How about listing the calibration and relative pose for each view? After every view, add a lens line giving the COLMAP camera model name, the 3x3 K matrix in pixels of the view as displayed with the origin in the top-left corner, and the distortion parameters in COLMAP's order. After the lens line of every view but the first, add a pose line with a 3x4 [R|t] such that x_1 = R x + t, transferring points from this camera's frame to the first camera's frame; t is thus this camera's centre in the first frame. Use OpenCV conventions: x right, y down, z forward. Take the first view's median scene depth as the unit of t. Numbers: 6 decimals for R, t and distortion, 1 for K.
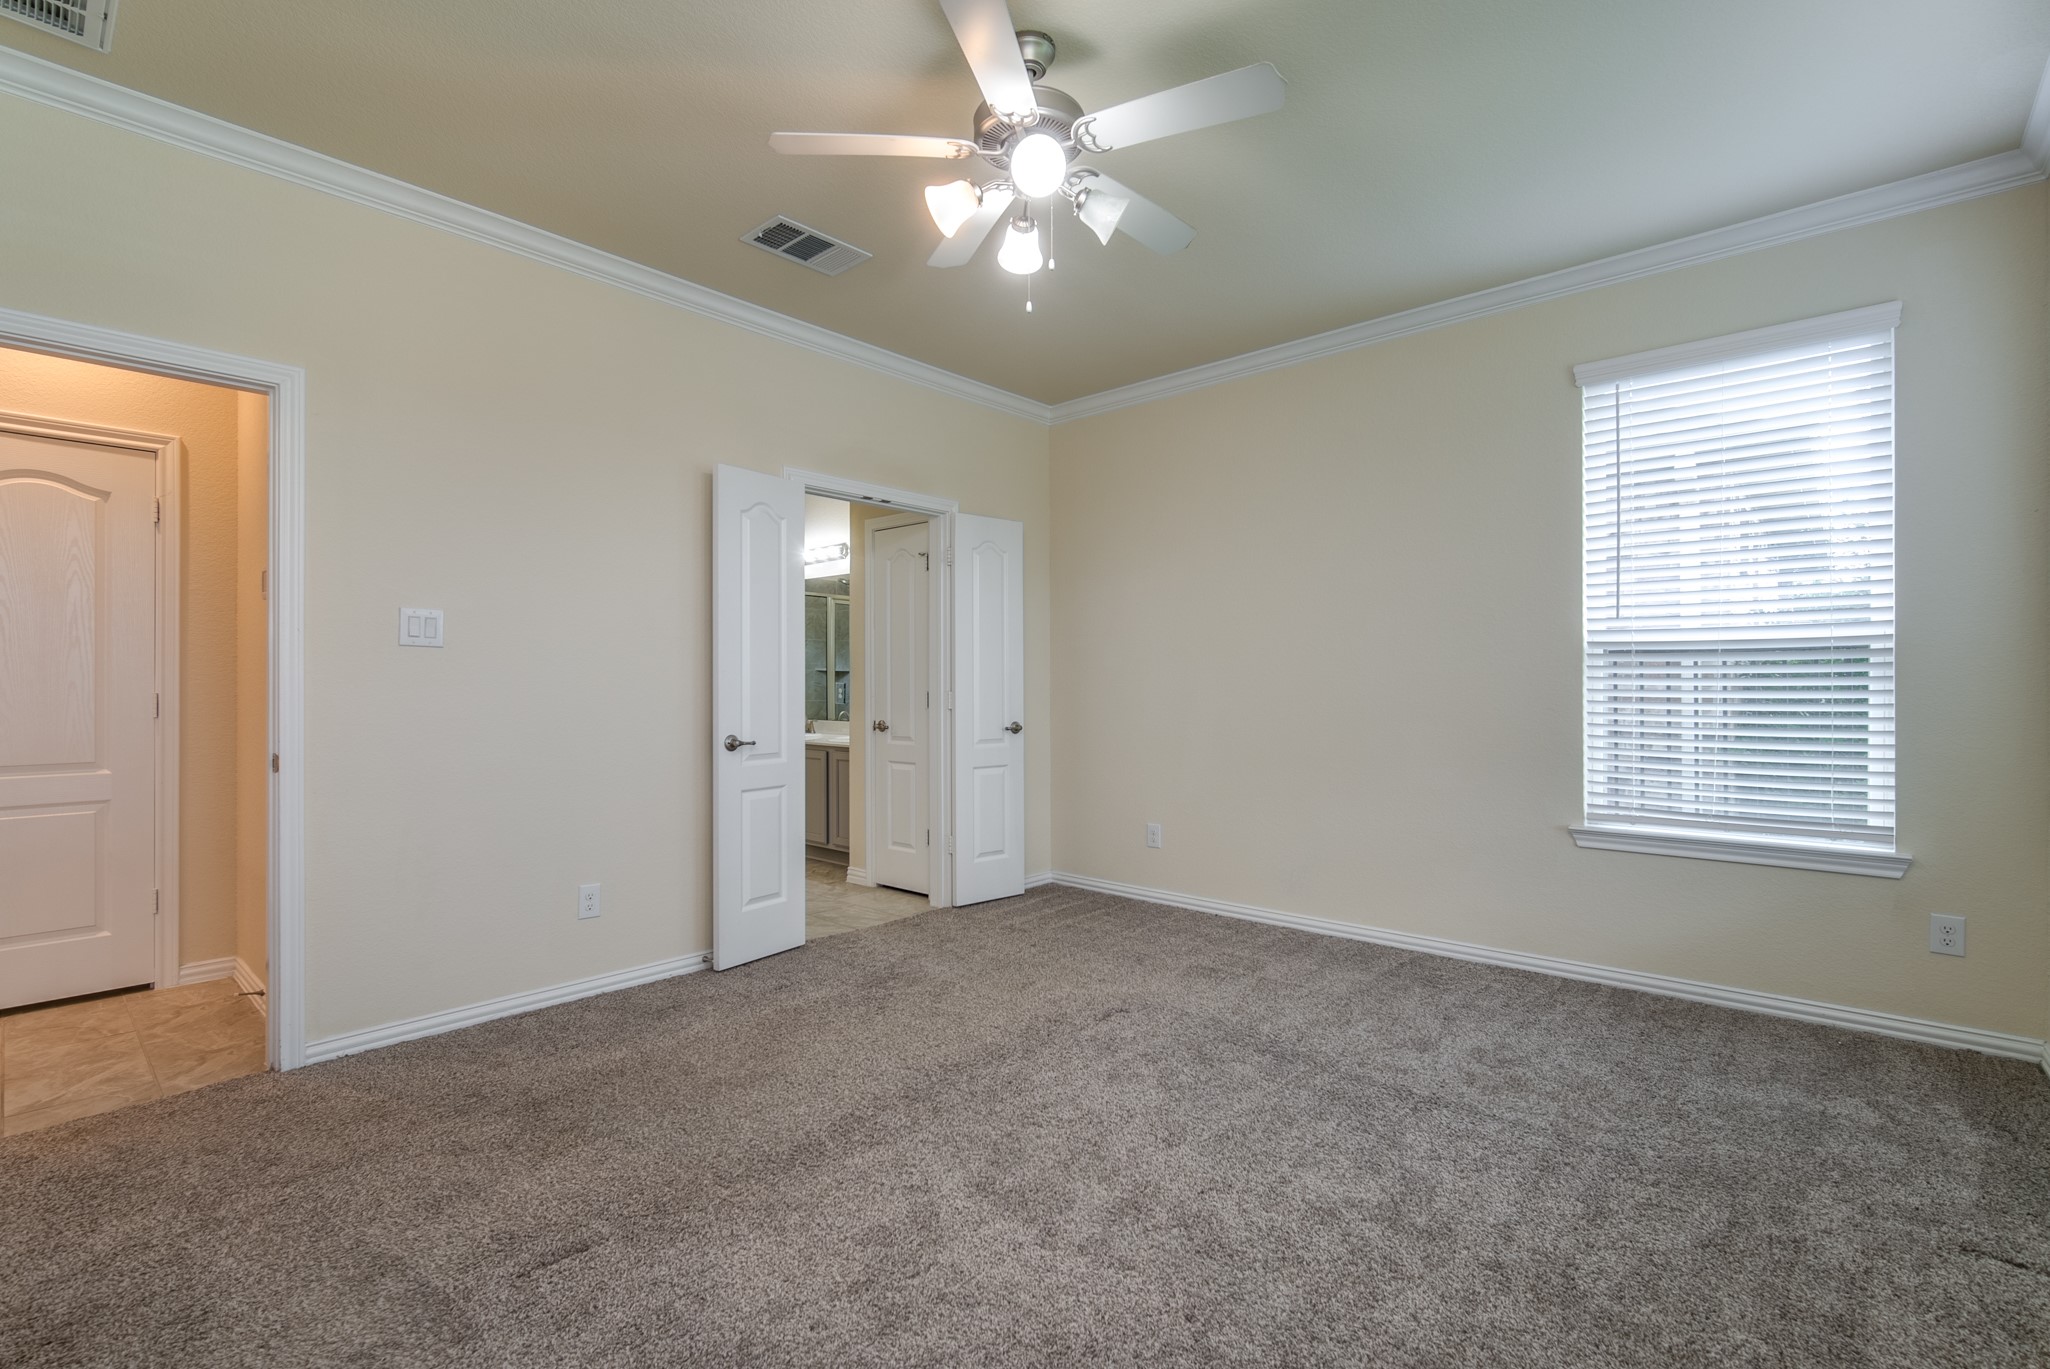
lens RADIAL K [[938.4, 0, 1030.0], [0, 938.4, 678.6], [0, 0, 1]] dist [-0.001516, -0.000050]
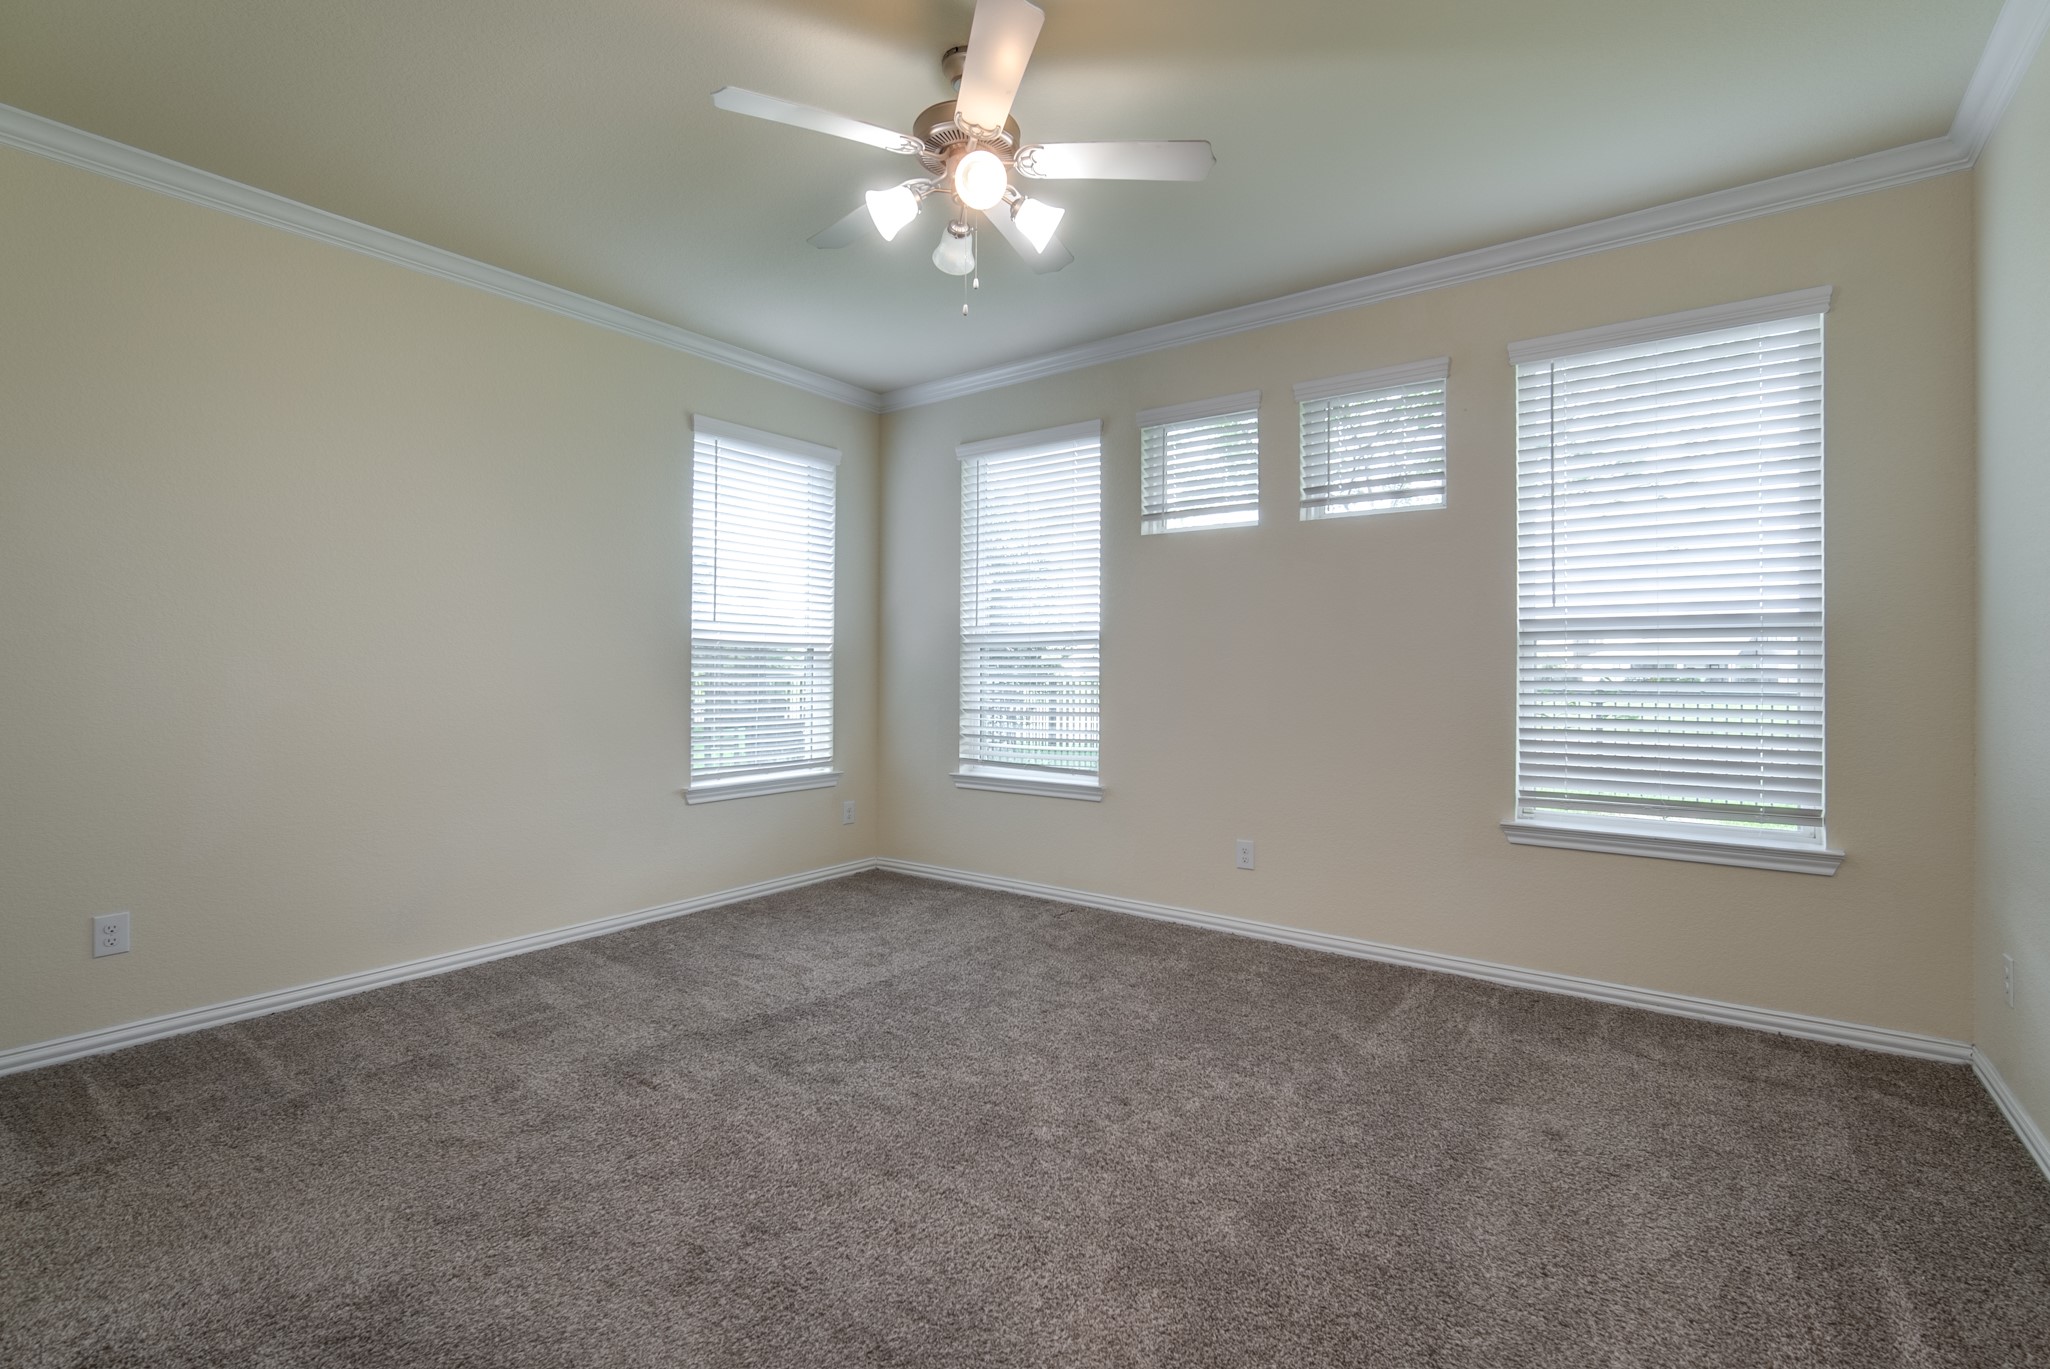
lens RADIAL K [[938.4, 0, 1030.0], [0, 938.4, 678.6], [0, 0, 1]] dist [-0.001516, -0.000050]
pose [[-0.100709, -0.008439, 0.994880, -0.703217], [-0.009745, 0.999924, 0.007495, 0.000425], [-0.994868, -0.008941, -0.100783, 0.703598]]
